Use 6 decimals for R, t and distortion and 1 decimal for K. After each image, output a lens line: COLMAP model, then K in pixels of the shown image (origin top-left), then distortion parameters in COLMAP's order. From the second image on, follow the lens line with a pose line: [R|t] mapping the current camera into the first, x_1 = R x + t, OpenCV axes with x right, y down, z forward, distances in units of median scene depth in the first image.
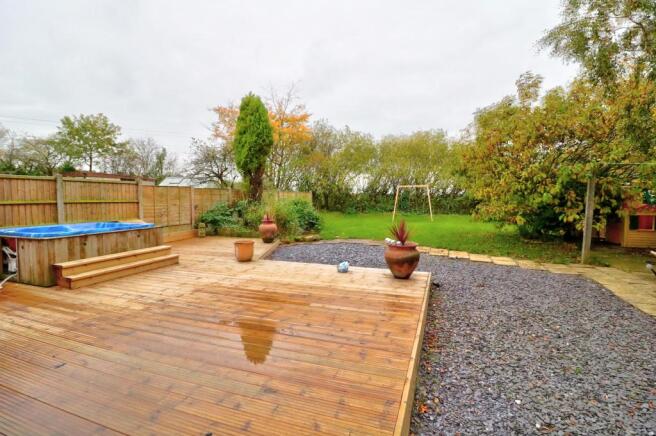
lens RADIAL K [[305.3, 0, 326.8], [0, 305.3, 217.4], [0, 0, 1]] dist [-0.011454, -0.000309]
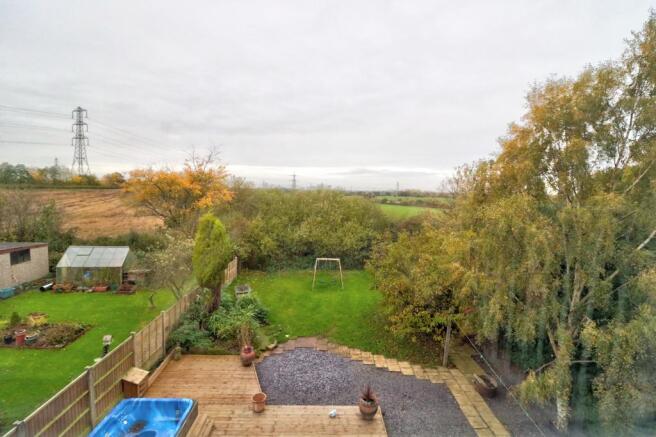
lens RADIAL K [[305.3, 0, 331.3], [0, 305.3, 217.6], [0, 0, 1]] dist [-0.011454, -0.000309]
pose [[0.916687, 0.002277, 0.399600, -0.303034], [-0.020707, 0.998911, 0.041812, -0.473555], [-0.399069, -0.046604, 0.915736, -0.226633]]
